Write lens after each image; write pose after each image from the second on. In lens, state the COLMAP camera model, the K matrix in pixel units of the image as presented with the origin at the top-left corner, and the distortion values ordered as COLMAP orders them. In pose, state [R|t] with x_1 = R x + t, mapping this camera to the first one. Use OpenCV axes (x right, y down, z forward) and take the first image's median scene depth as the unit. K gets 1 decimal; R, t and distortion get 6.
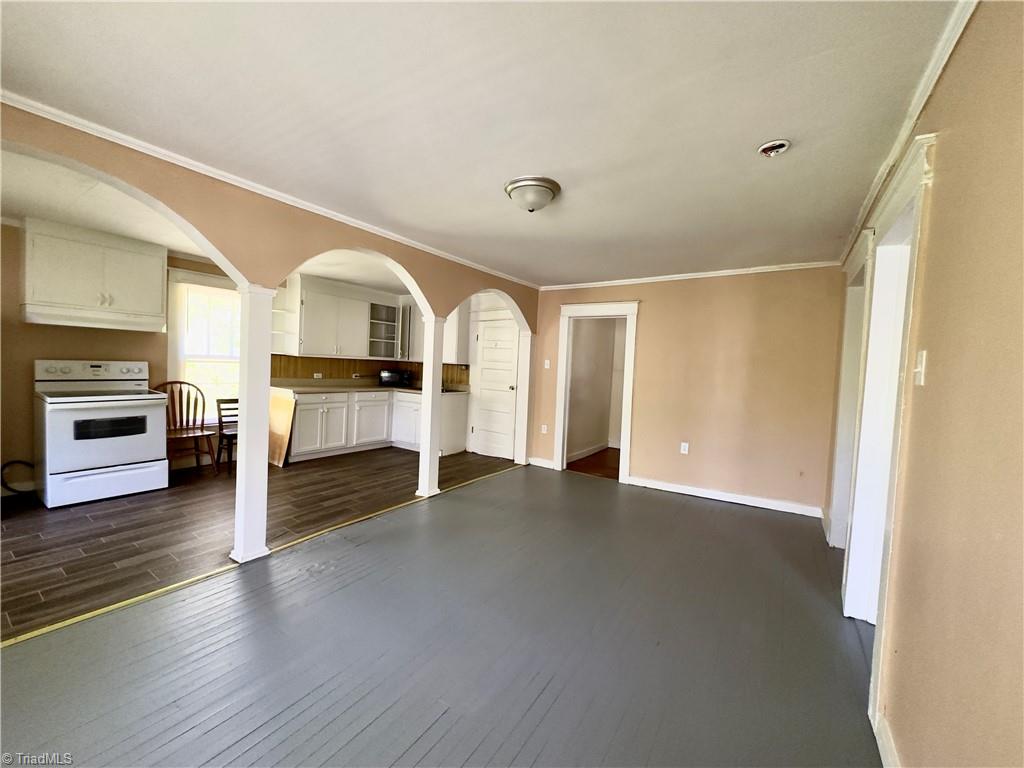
lens RADIAL K [[408.7, 0, 514.5], [0, 408.7, 381.3], [0, 0, 1]] dist [-0.023614, -0.000206]
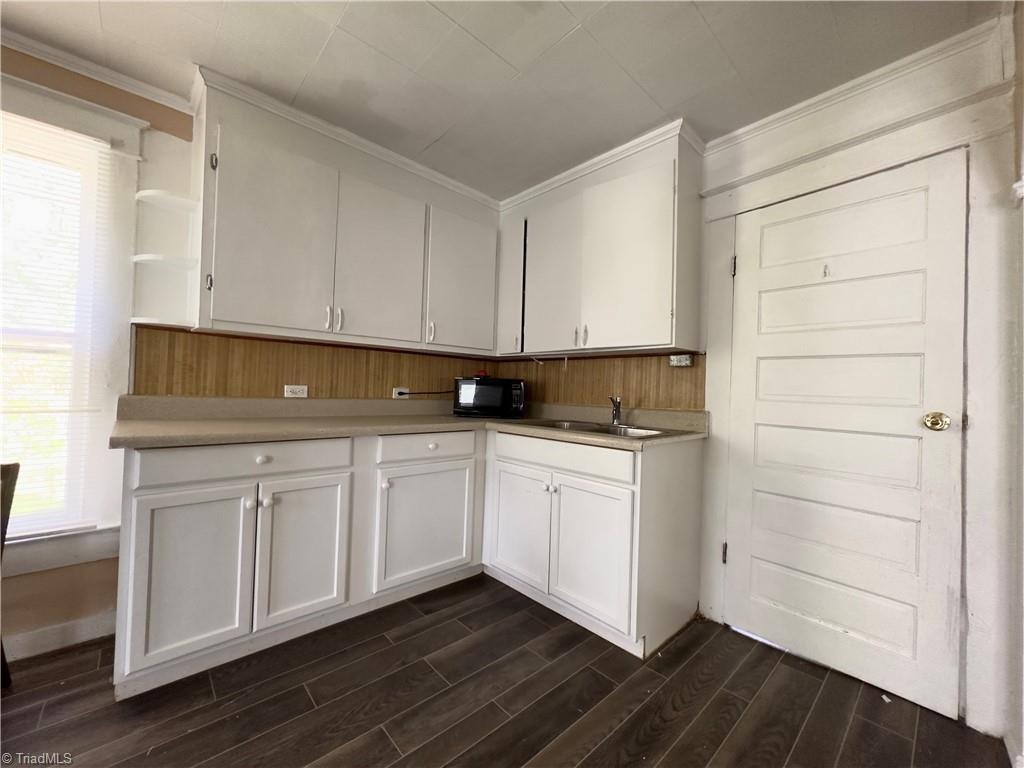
lens RADIAL K [[408.7, 0, 510.2], [0, 408.7, 382.8], [0, 0, 1]] dist [-0.023614, -0.000206]
pose [[0.970014, -0.025488, -0.241708, -0.190934], [0.009664, 0.997744, -0.066429, 0.005743], [0.242856, 0.062101, 0.968073, 0.663393]]
